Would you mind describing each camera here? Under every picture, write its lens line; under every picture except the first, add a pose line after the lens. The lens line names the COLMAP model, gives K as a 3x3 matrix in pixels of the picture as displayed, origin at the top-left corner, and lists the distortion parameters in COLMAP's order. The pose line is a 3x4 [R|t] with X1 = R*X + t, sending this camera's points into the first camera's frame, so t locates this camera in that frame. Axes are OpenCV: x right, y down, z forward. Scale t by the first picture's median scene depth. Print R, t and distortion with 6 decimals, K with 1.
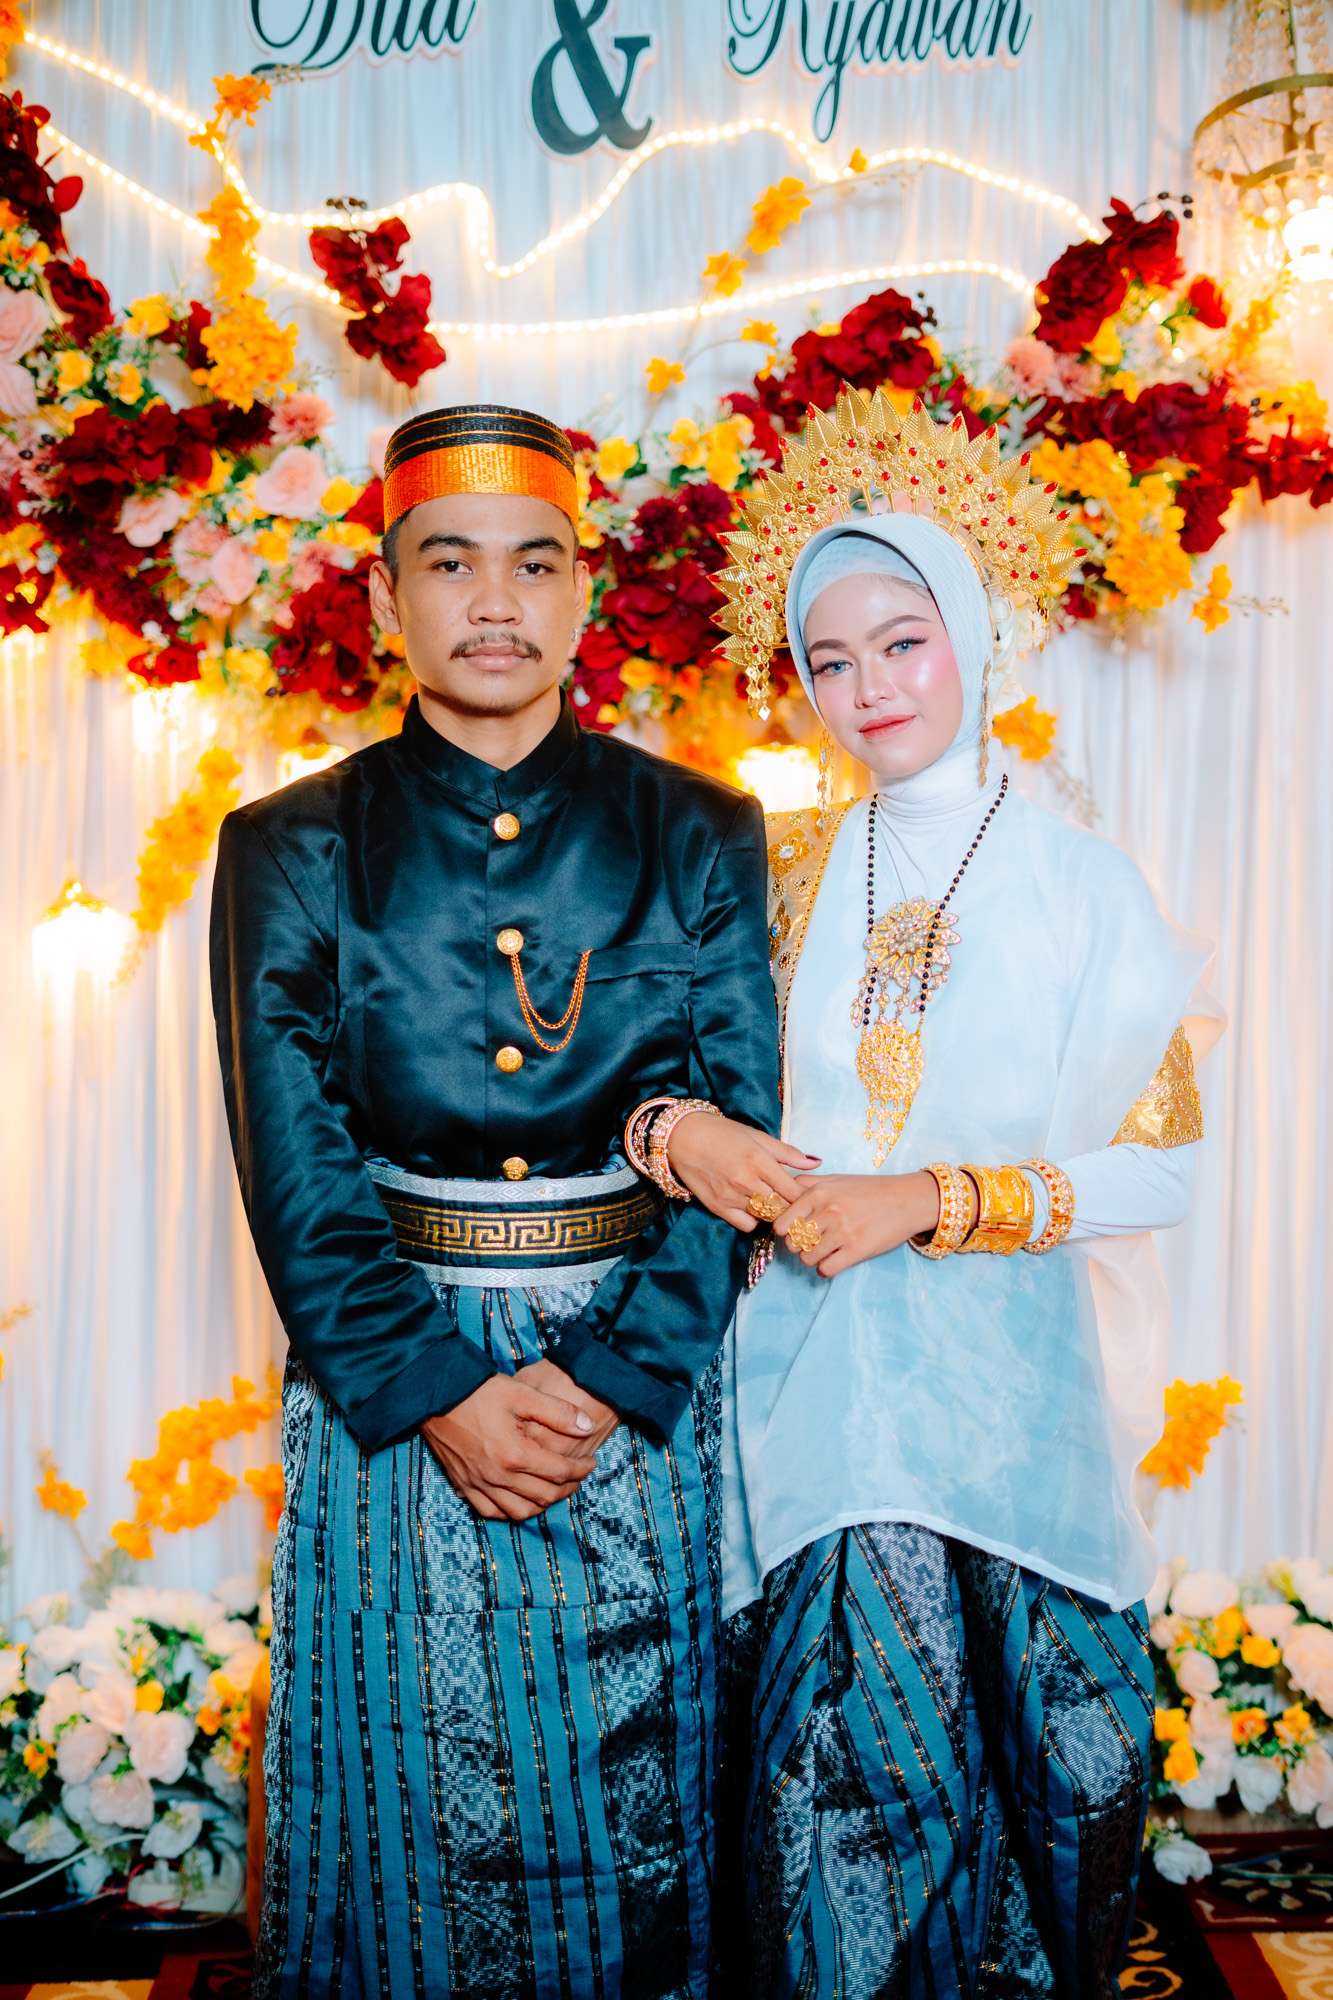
lens RADIAL K [[2934.4, 0, 666.5], [0, 2934.4, 1000.0], [0, 0, 1]] dist [-0.046586, 0.081849]
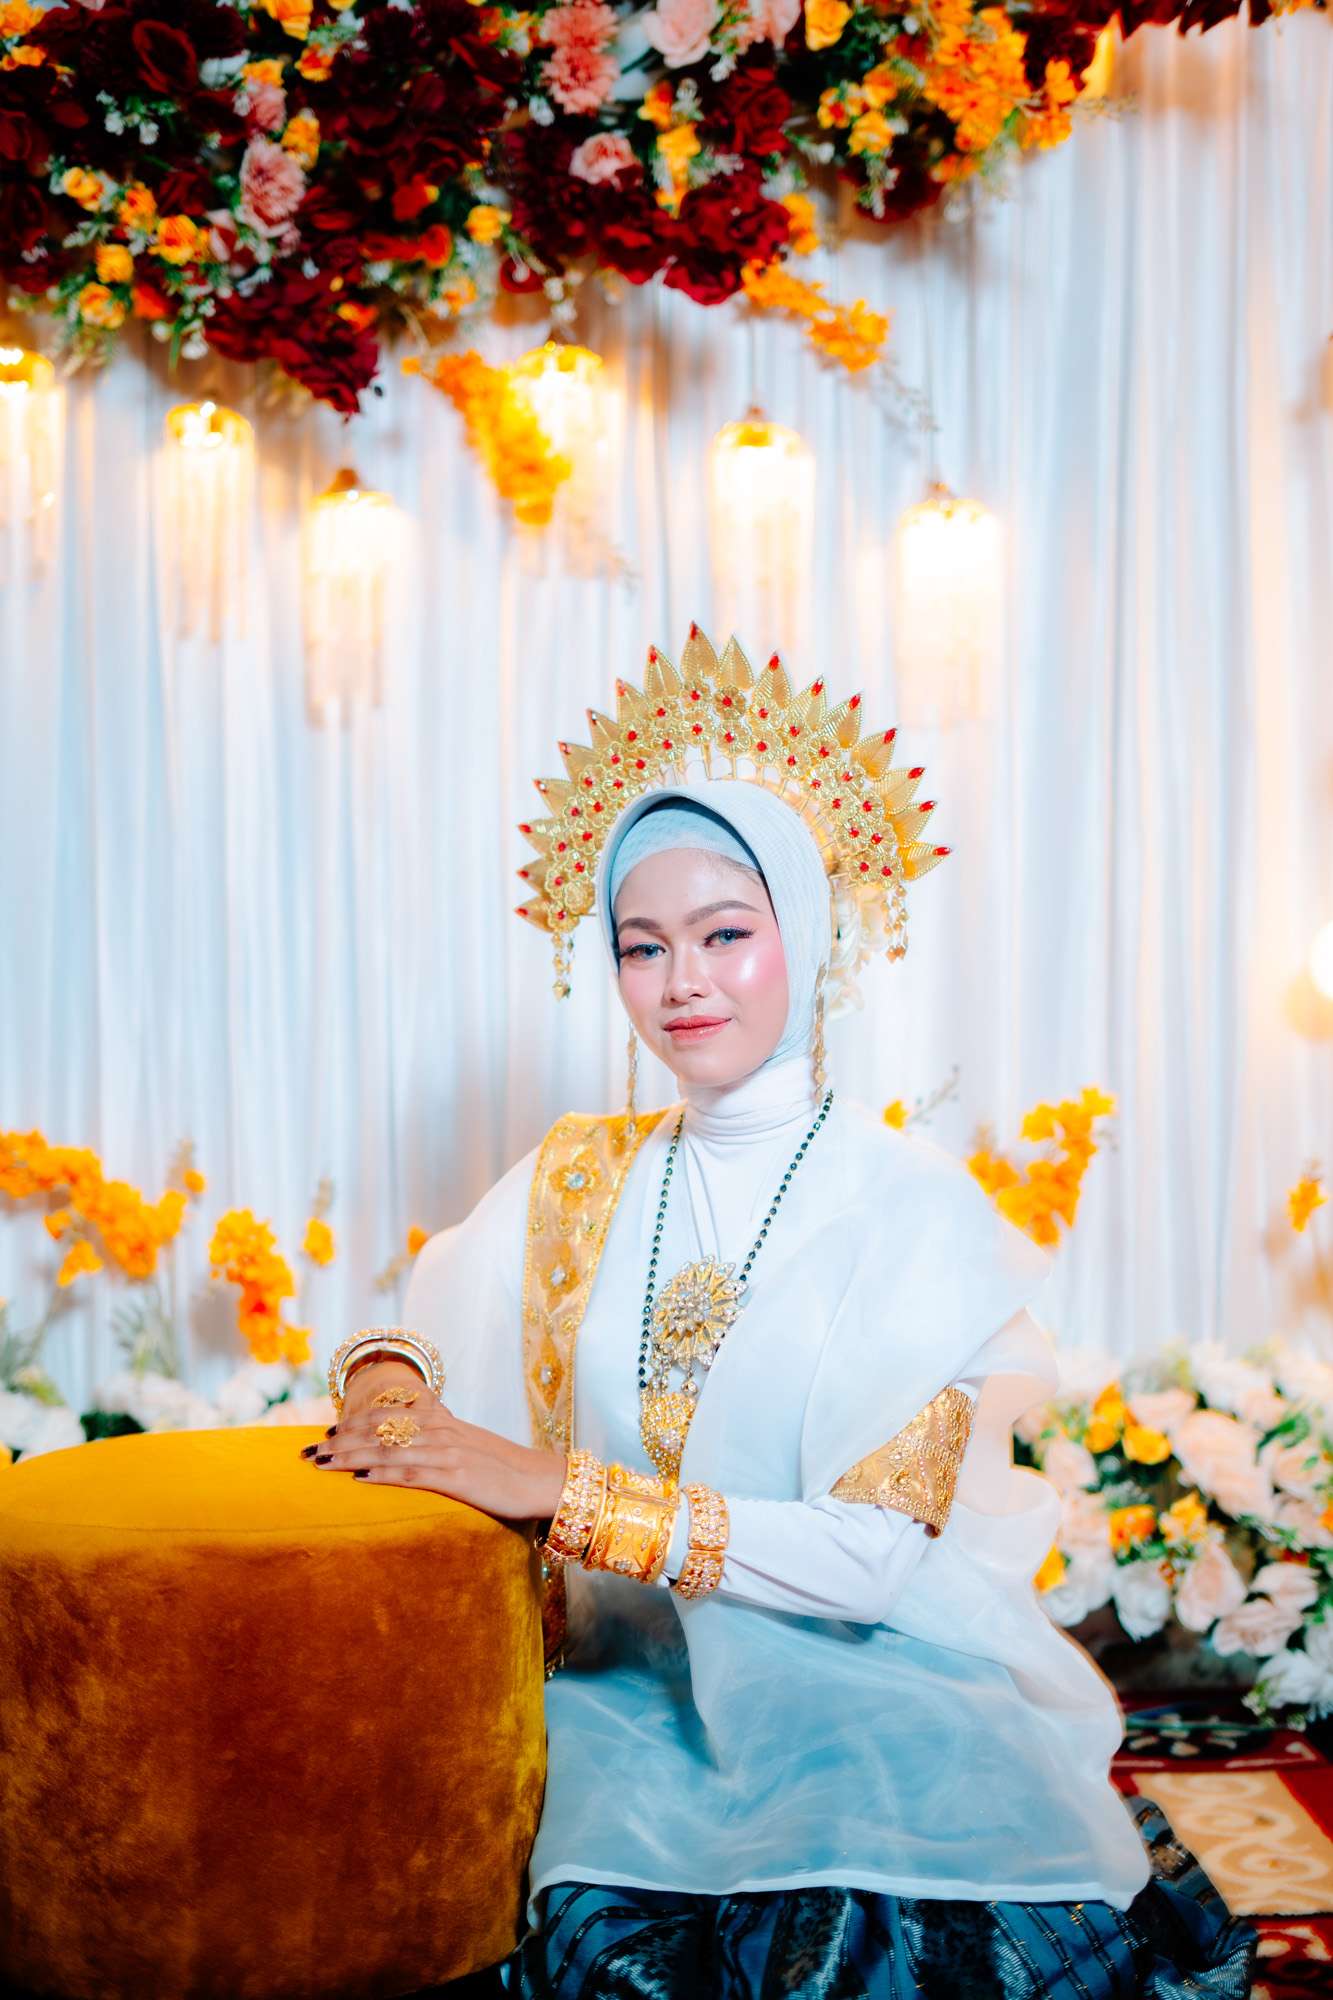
lens RADIAL K [[2934.4, 0, 666.5], [0, 2934.4, 1000.0], [0, 0, 1]] dist [-0.046586, 0.081849]
pose [[0.999789, -0.000446, -0.020546, 0.089355], [-0.001198, 0.996798, -0.079951, 0.171015], [0.020516, 0.079959, 0.996587, 0.182399]]
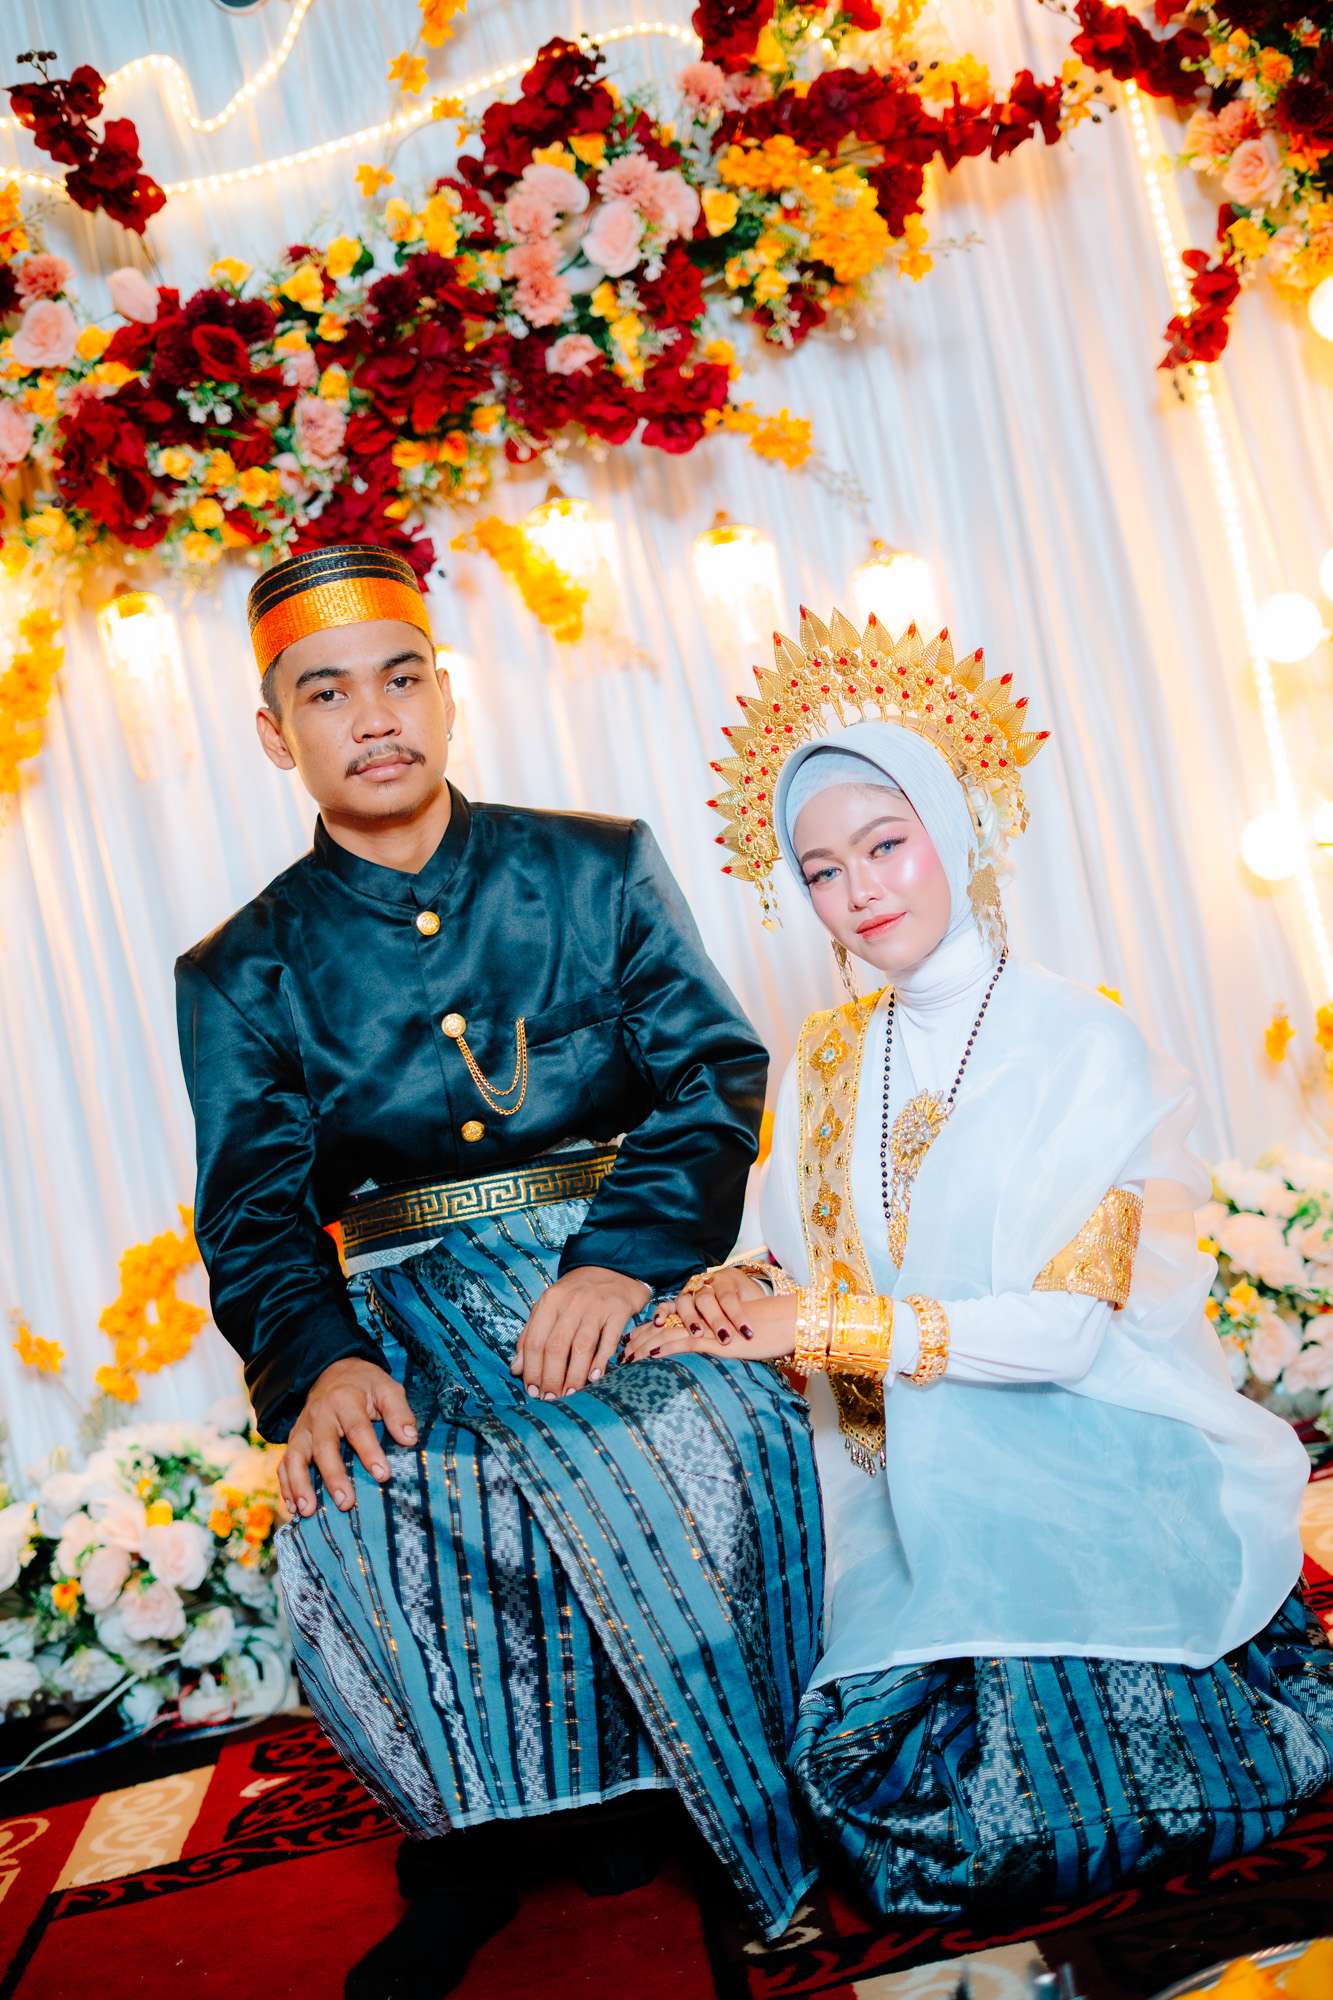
lens RADIAL K [[2934.4, 0, 666.5], [0, 2934.4, 1000.0], [0, 0, 1]] dist [-0.046586, 0.081849]
pose [[0.976175, -0.216570, 0.013437, 0.024217], [0.216971, 0.974983, -0.048300, 0.151232], [-0.002640, 0.050064, 0.998743, -0.044549]]
